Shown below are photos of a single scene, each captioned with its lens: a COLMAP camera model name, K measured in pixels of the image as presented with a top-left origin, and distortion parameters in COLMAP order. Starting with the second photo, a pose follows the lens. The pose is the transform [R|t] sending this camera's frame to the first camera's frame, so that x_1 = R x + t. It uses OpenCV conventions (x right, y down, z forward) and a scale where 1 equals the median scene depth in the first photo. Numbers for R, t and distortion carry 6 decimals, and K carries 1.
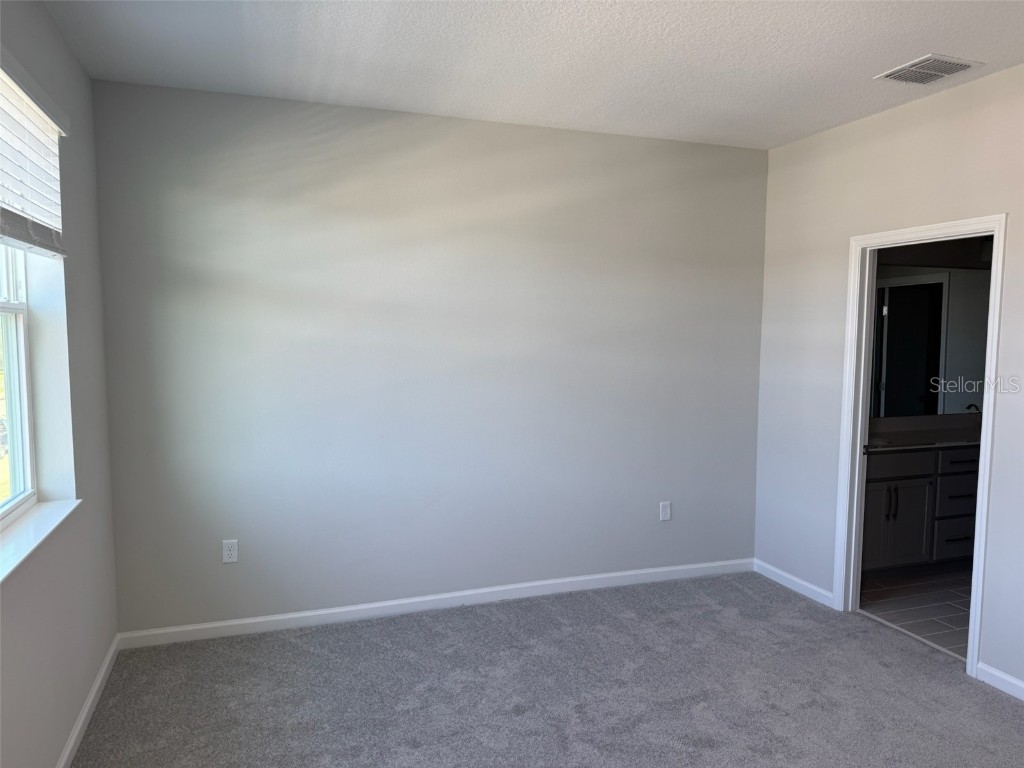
lens RADIAL K [[721.0, 0, 514.6], [0, 721.0, 389.5], [0, 0, 1]] dist [0.059722, -0.086423]
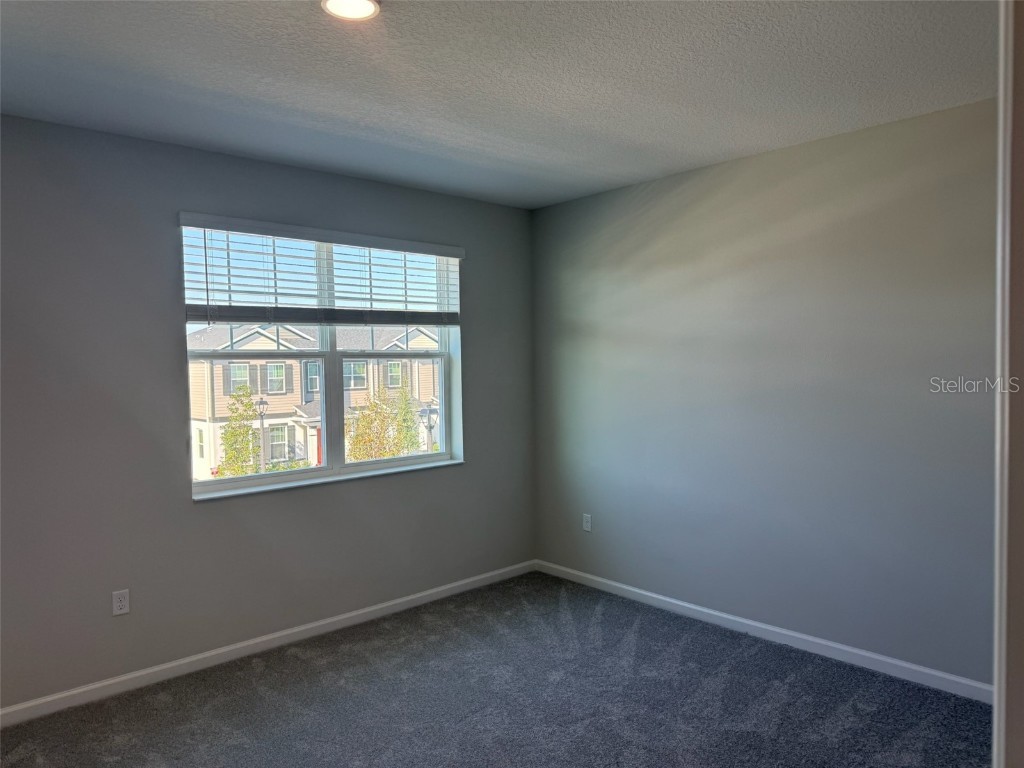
lens RADIAL K [[721.0, 0, 513.4], [0, 721.0, 381.8], [0, 0, 1]] dist [0.059722, -0.086423]
pose [[0.372445, 0.009899, -0.928002, 0.819566], [-0.058944, 0.998176, -0.013009, -0.019074], [0.926181, 0.059546, 0.372349, 0.338098]]
